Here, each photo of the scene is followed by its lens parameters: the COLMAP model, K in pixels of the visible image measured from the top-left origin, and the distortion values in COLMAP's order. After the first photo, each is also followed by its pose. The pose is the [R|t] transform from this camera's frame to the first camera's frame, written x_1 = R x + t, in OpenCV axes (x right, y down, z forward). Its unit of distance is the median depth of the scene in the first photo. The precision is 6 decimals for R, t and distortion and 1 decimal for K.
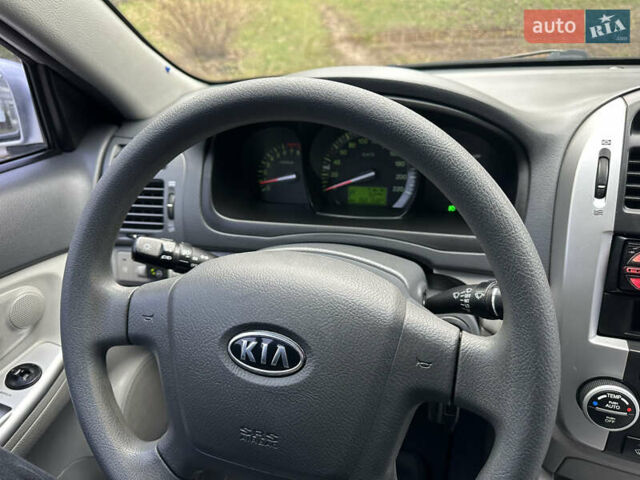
lens RADIAL K [[466.7, 0, 318.1], [0, 466.7, 229.8], [0, 0, 1]] dist [0.090141, -0.163652]
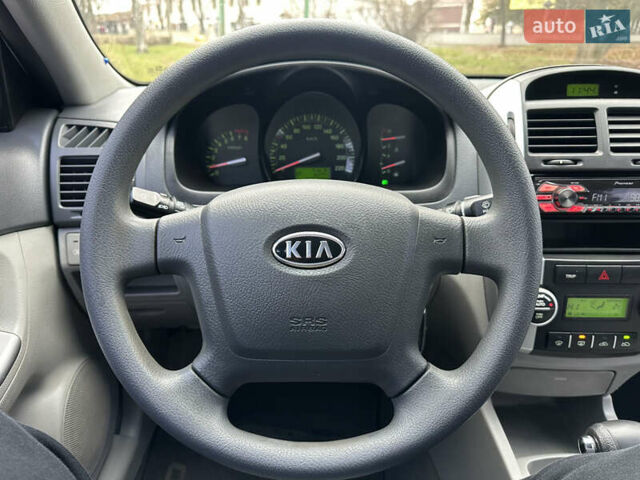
lens RADIAL K [[470.3, 0, 320.0], [0, 470.3, 240.0], [0, 0, 1]] dist [-0.007092, -0.008734]
pose [[0.949937, -0.046518, 0.308960, -0.336615], [0.077646, 0.992980, -0.089226, 0.263474], [-0.302641, 0.108748, 0.946880, -0.069991]]
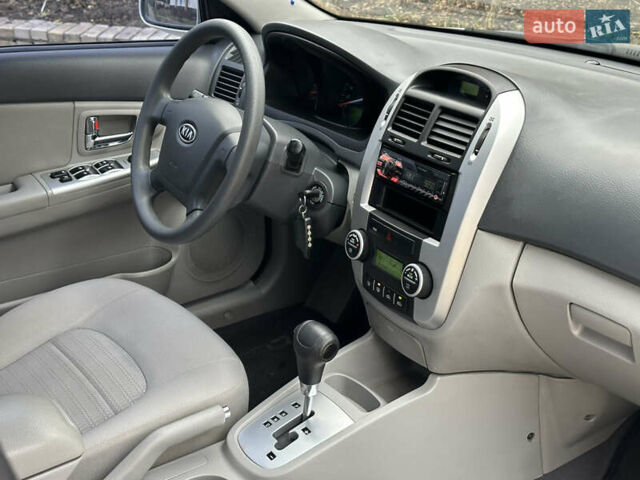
lens RADIAL K [[866.9, 0, 320.0], [0, 866.9, 240.0], [0, 0, 1]] dist [0.146747, -0.008256]
pose [[0.780112, 0.309906, -0.543492, 2.191151], [-0.332750, 0.941165, 0.059043, 0.221947], [0.529813, 0.134787, 0.837335, -1.648169]]
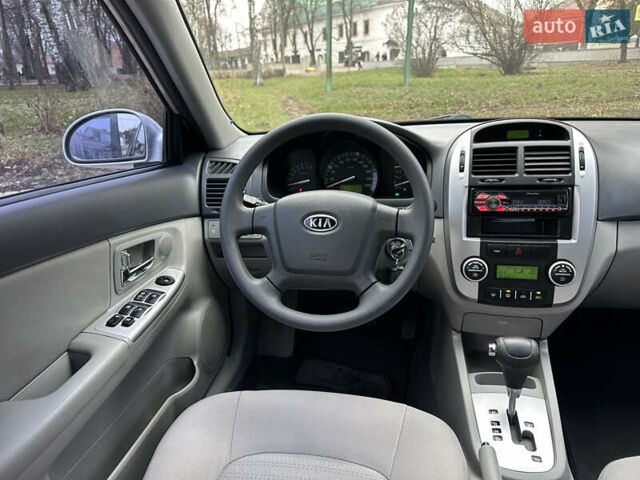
lens RADIAL K [[470.2, 0, 320.5], [0, 470.2, 246.6], [0, 0, 1]] dist [0.068736, -0.133145]
pose [[0.995387, -0.009129, 0.095504, -0.265454], [0.021999, 0.990658, -0.134584, 0.544141], [-0.093383, 0.136064, 0.986289, -1.037758]]
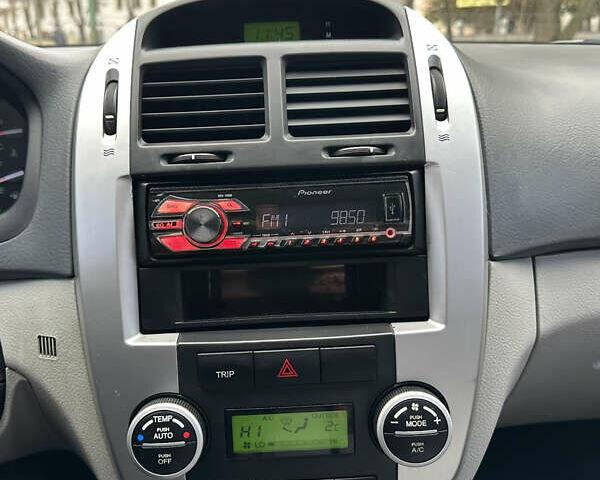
lens RADIAL K [[588.2, 0, 300.0], [0, 588.2, 240.0], [0, 0, 1]] dist [0.057289, -0.013689]
pose [[0.922862, -0.056715, 0.380932, 0.495467], [0.132813, 0.975289, -0.176554, 0.276868], [-0.361506, 0.213527, 0.907590, 0.113180]]
